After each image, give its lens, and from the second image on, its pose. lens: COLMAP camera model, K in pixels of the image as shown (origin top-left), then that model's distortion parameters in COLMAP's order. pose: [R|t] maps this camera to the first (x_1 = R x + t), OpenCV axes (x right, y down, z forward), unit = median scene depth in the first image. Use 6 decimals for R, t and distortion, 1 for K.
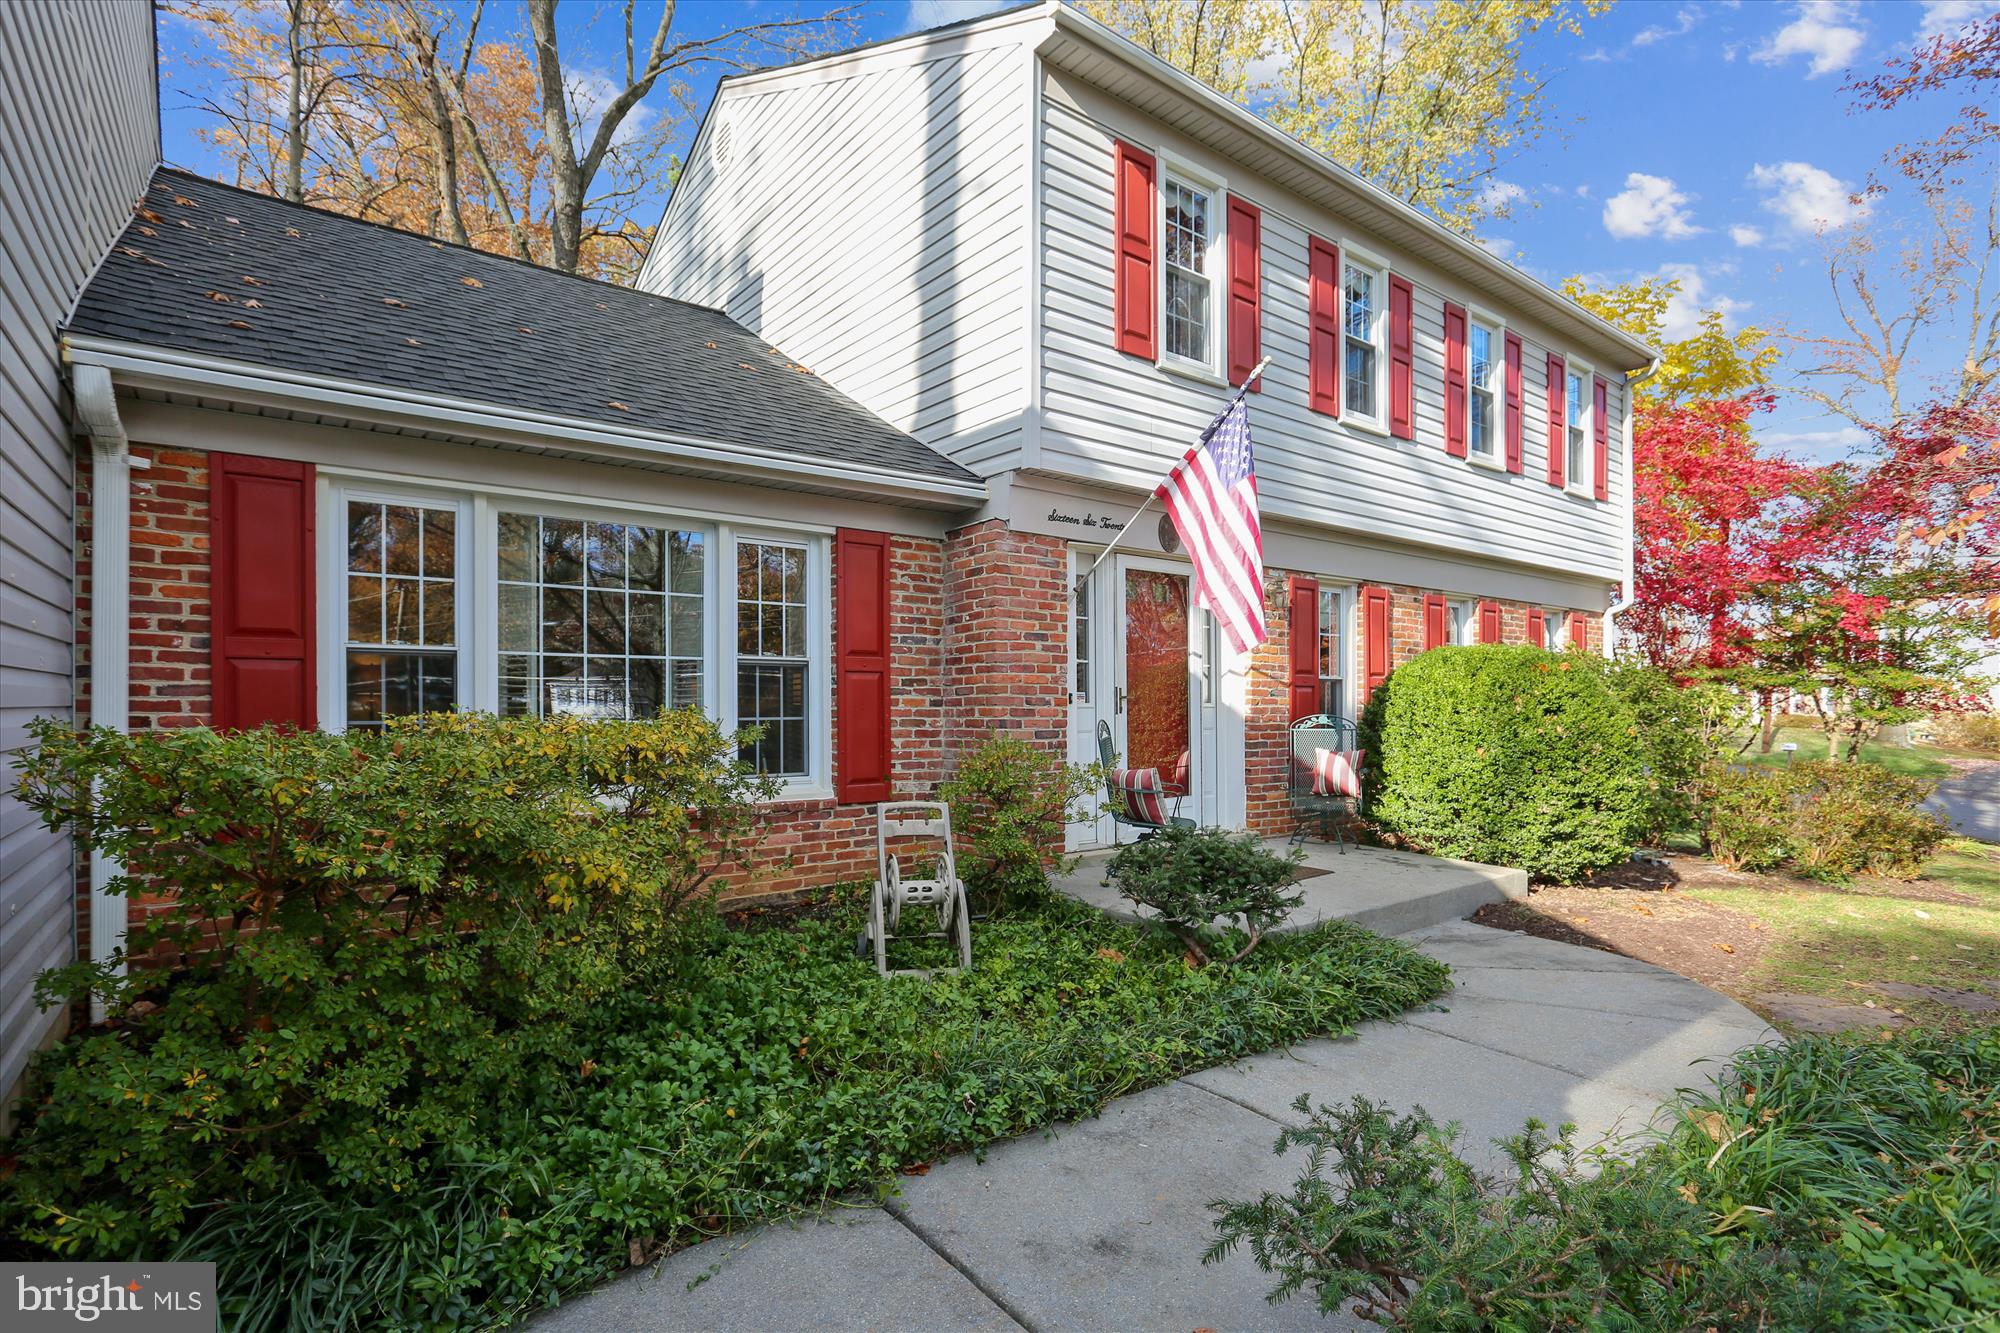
lens RADIAL K [[969.8, 0, 1005.7], [0, 969.8, 704.5], [0, 0, 1]] dist [-0.000153, 0.000696]
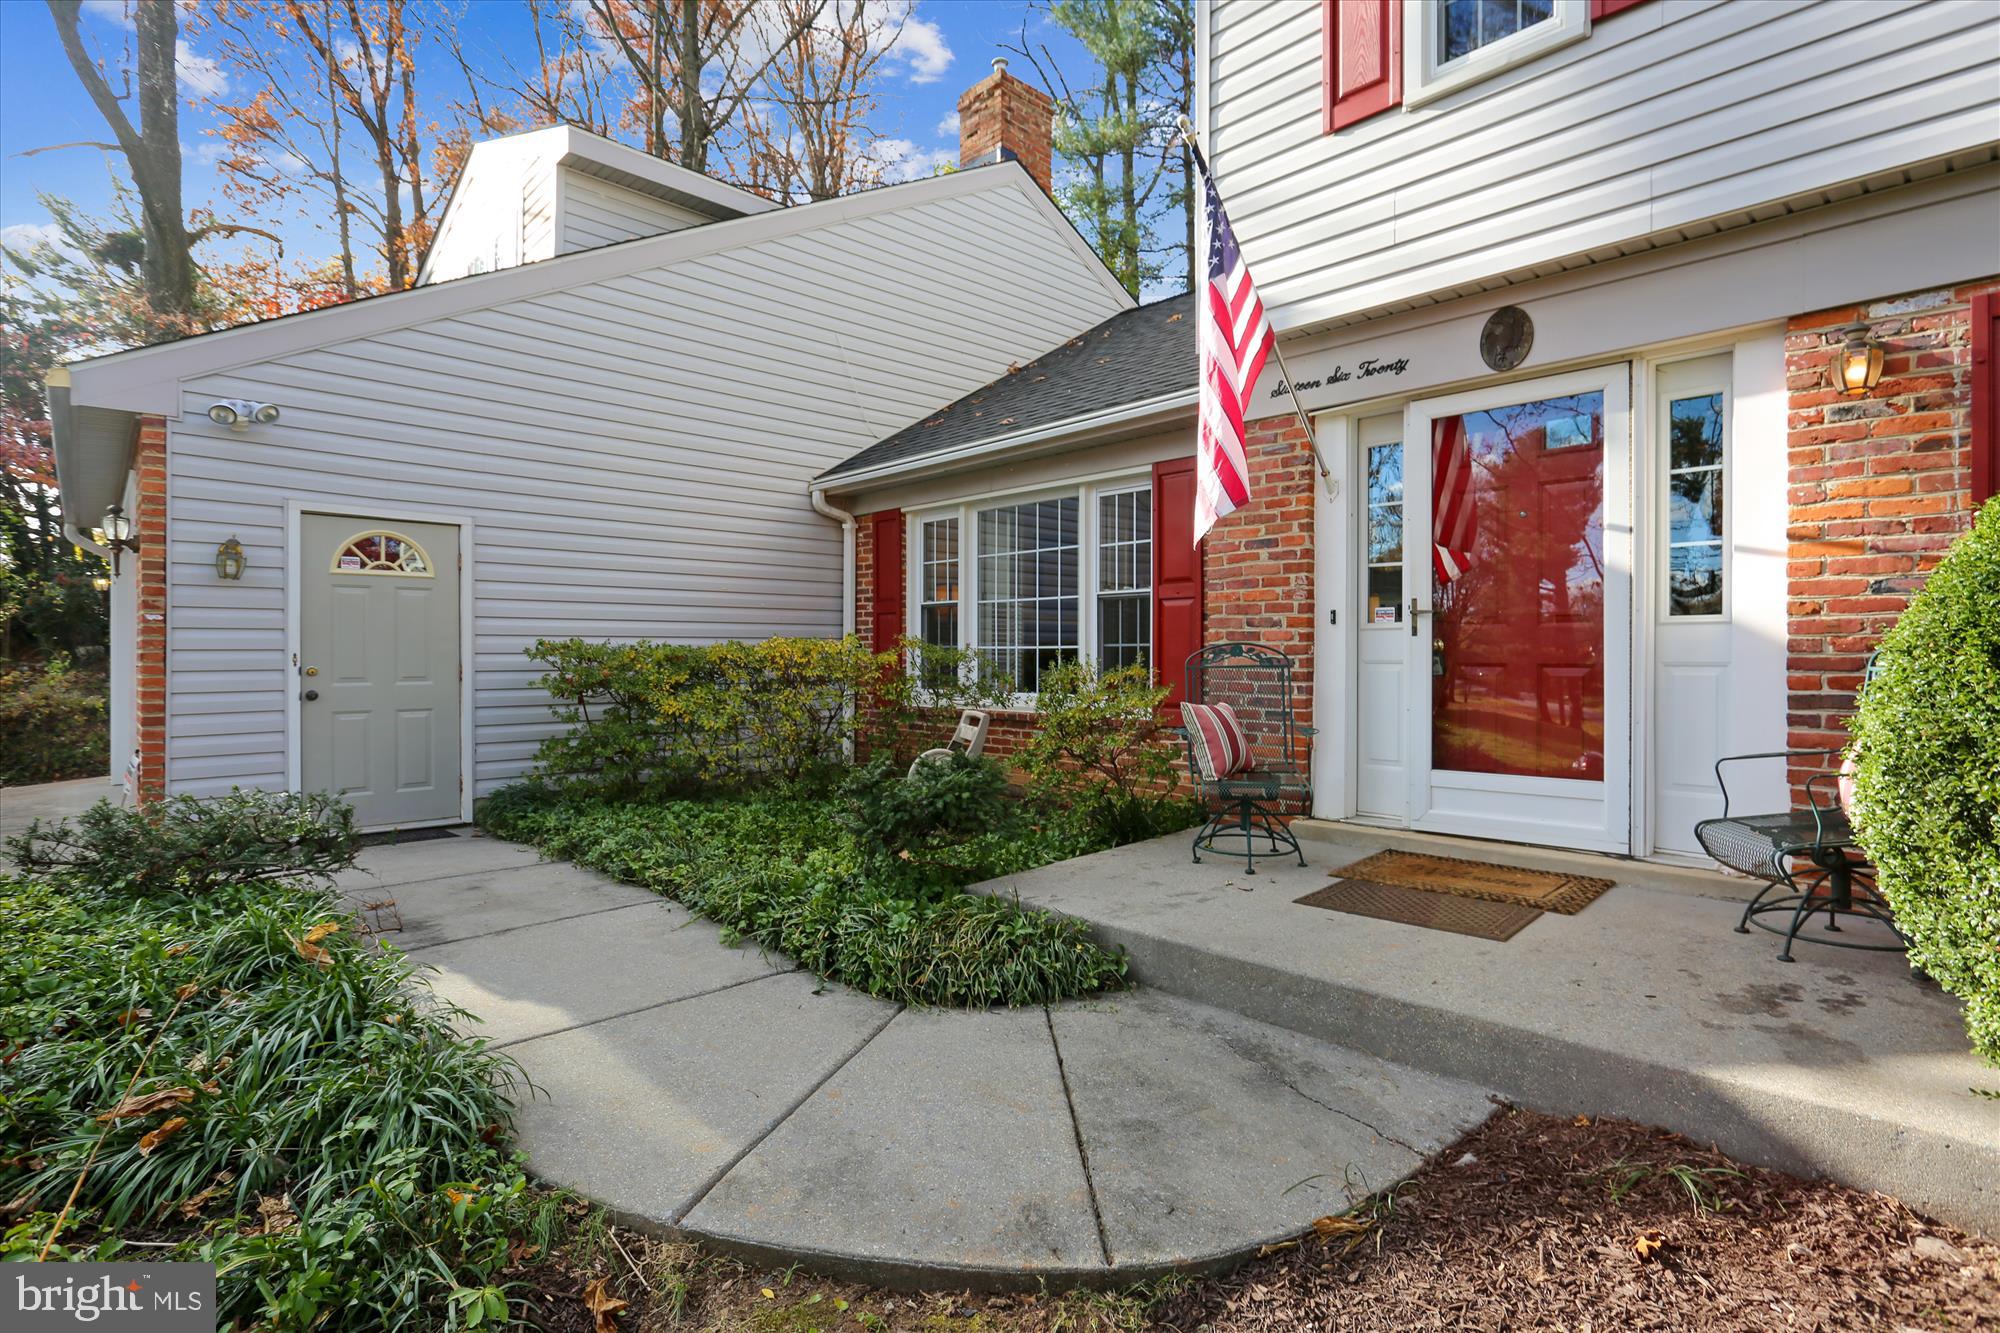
lens RADIAL K [[947.1, 0, 995.2], [0, 947.1, 661.2], [0, 0, 1]] dist [-0.006139, 0.000777]
pose [[0.104256, 0.011400, -0.994485, 0.818020], [0.001435, 0.999932, 0.011612, 0.020426], [0.994549, -0.002638, 0.104233, 0.697434]]
